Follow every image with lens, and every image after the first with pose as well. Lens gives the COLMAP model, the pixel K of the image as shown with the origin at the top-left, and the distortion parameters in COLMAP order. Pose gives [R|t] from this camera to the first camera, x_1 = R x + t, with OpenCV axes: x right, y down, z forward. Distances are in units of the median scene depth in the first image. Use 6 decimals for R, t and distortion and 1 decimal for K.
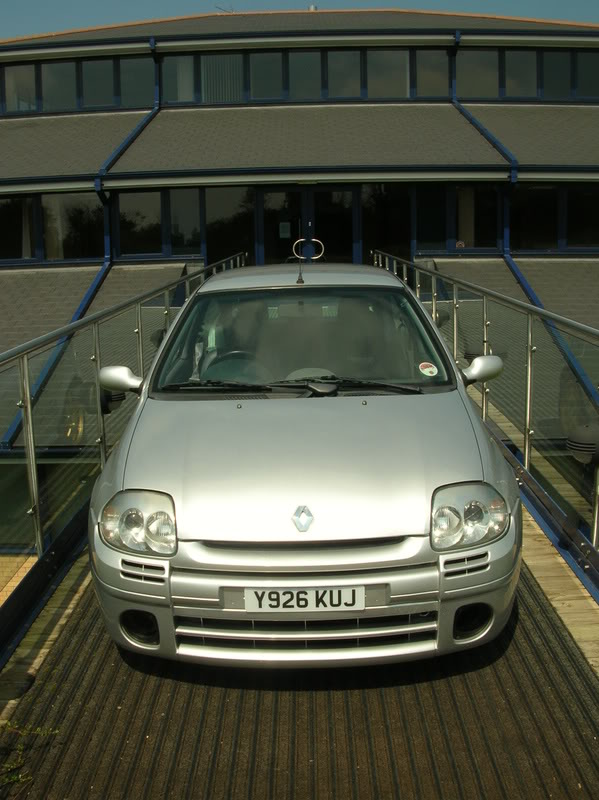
lens RADIAL K [[822.9, 0, 287.1], [0, 822.9, 411.9], [0, 0, 1]] dist [-0.181416, 0.051396]
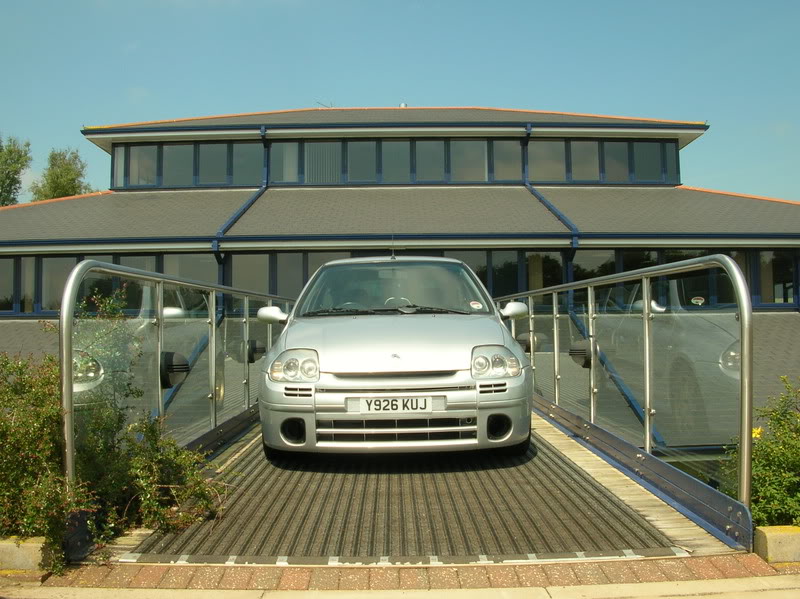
lens RADIAL K [[823.4, 0, 405.2], [0, 823.4, 314.6], [0, 0, 1]] dist [-0.193340, 0.093878]
pose [[0.999305, 0.012210, 0.035214, -0.020787], [-0.003923, 0.974025, -0.226407, 0.423825], [-0.037064, 0.226111, 0.973396, -0.668317]]
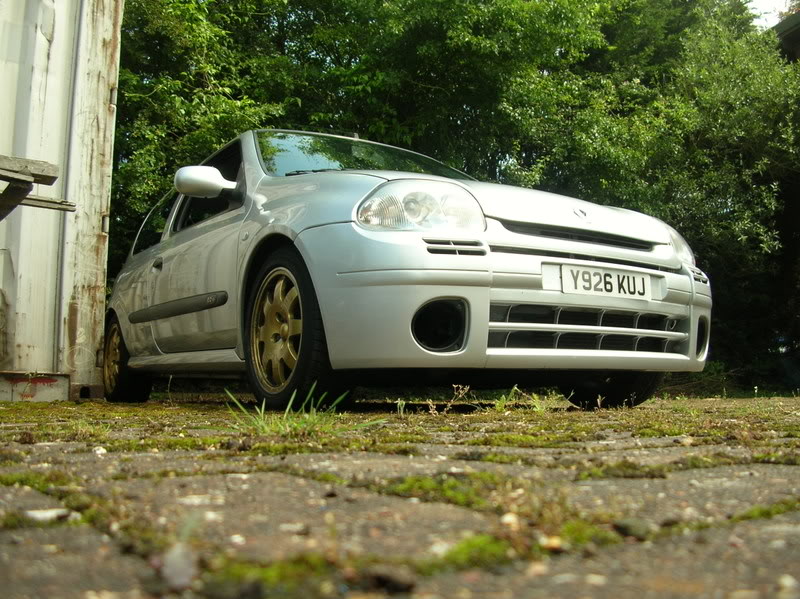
lens RADIAL K [[823.4, 0, 405.2], [0, 823.4, 314.6], [0, 0, 1]] dist [-0.193340, 0.093878]
pose [[0.833395, 0.080696, 0.546756, -0.682713], [0.102267, 0.949684, -0.296045, 0.513194], [-0.543134, 0.302637, 0.783209, 0.390774]]
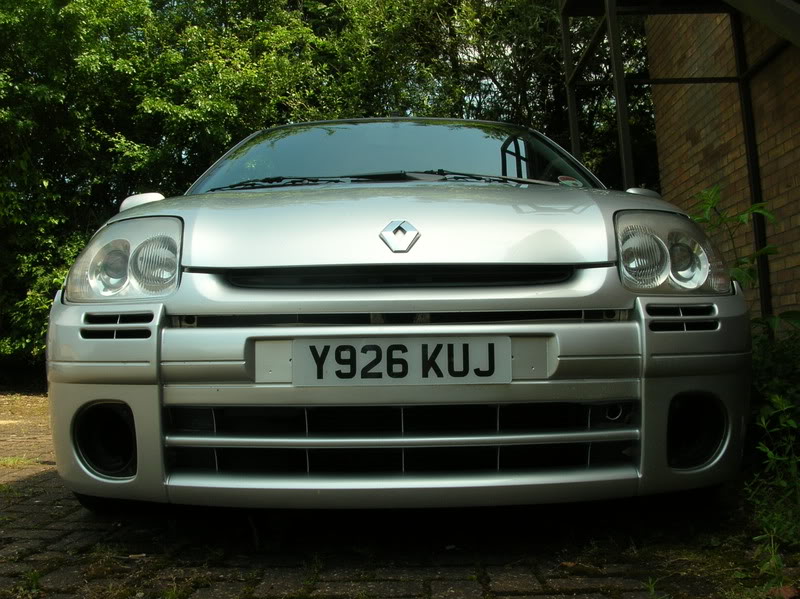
lens RADIAL K [[823.4, 0, 405.2], [0, 823.4, 314.6], [0, 0, 1]] dist [-0.193340, 0.093878]
pose [[0.999253, 0.017311, 0.034537, 0.004183], [-0.007658, 0.965004, -0.262122, 0.338202], [-0.037866, 0.261661, 0.964417, 0.455330]]
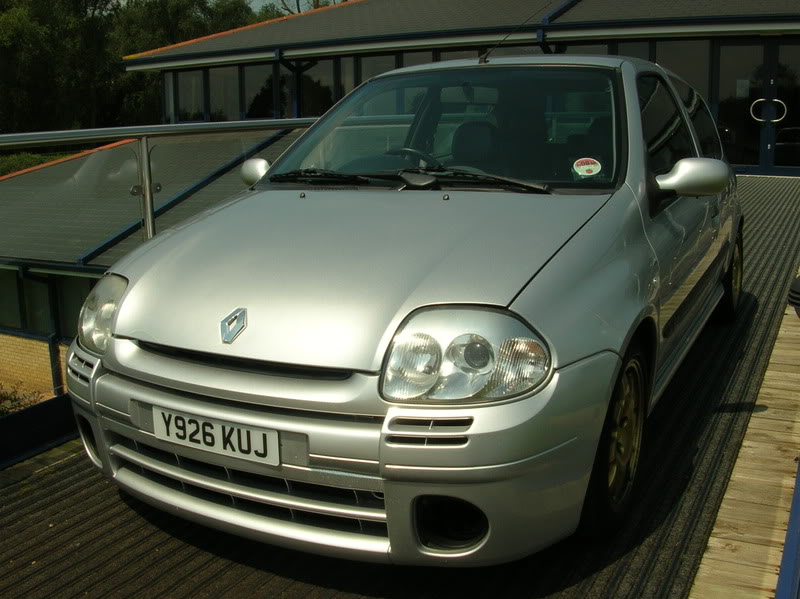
lens RADIAL K [[823.4, 0, 405.2], [0, 823.4, 314.6], [0, 0, 1]] dist [-0.193340, 0.093878]
pose [[0.887354, 0.109518, -0.447894, 0.477890], [-0.096120, 0.993978, 0.052616, 0.068204], [0.450959, -0.003638, 0.892537, 0.427964]]
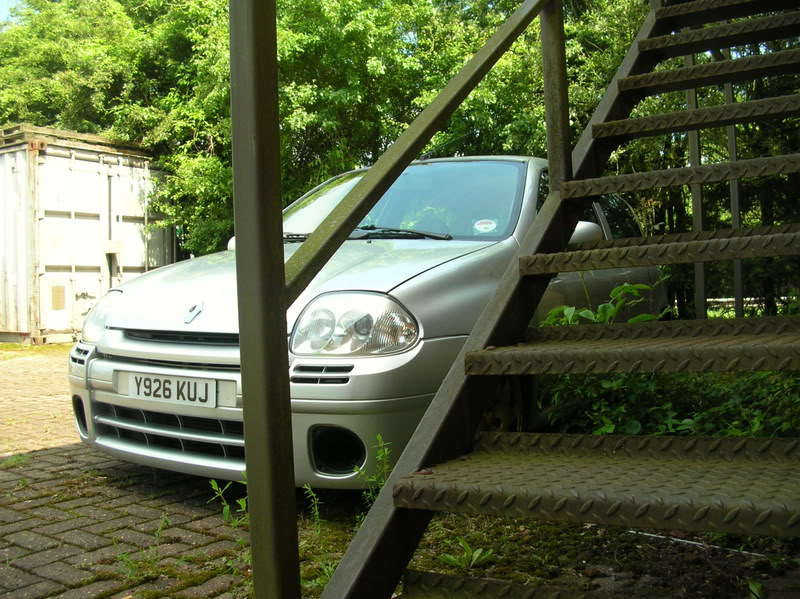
lens RADIAL K [[823.4, 0, 405.2], [0, 823.4, 314.6], [0, 0, 1]] dist [-0.193340, 0.093878]
pose [[0.872349, 0.048050, -0.486517, 0.712261], [-0.130489, 0.981940, -0.136993, 0.233942], [0.471148, 0.182990, 0.862864, 0.287709]]
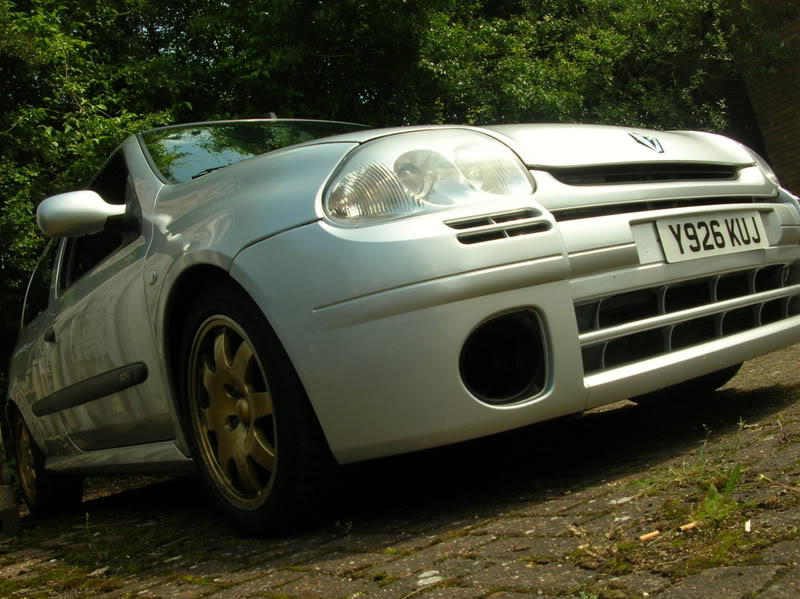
lens RADIAL K [[823.4, 0, 405.2], [0, 823.4, 314.6], [0, 0, 1]] dist [-0.193340, 0.093878]
pose [[0.784188, -0.098278, 0.612691, -0.542700], [0.324536, 0.906529, -0.269965, 0.367843], [-0.528891, 0.410544, 0.742784, 0.684962]]
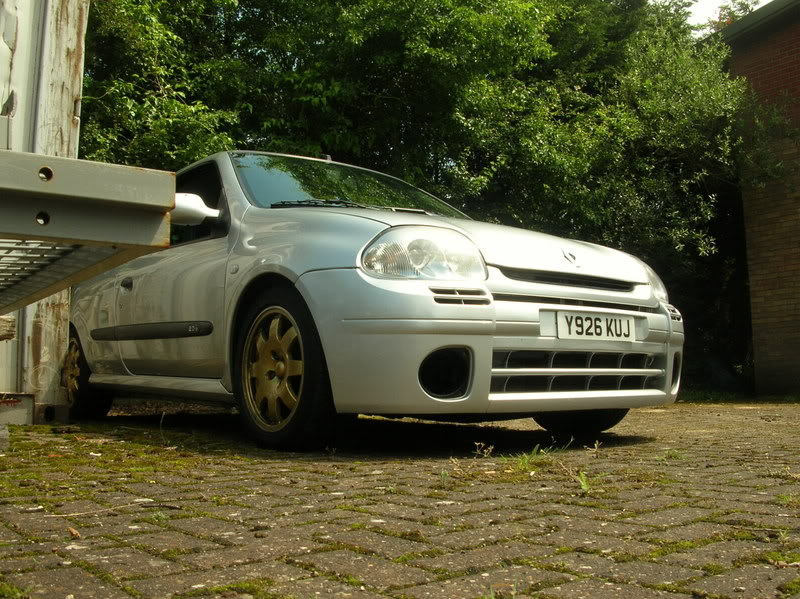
lens RADIAL K [[823.4, 0, 405.2], [0, 823.4, 314.6], [0, 0, 1]] dist [-0.193340, 0.093878]
pose [[0.776130, 0.077599, 0.625780, -0.772194], [0.121161, 0.955555, -0.268764, 0.446566], [-0.618823, 0.284416, 0.732233, 0.408683]]
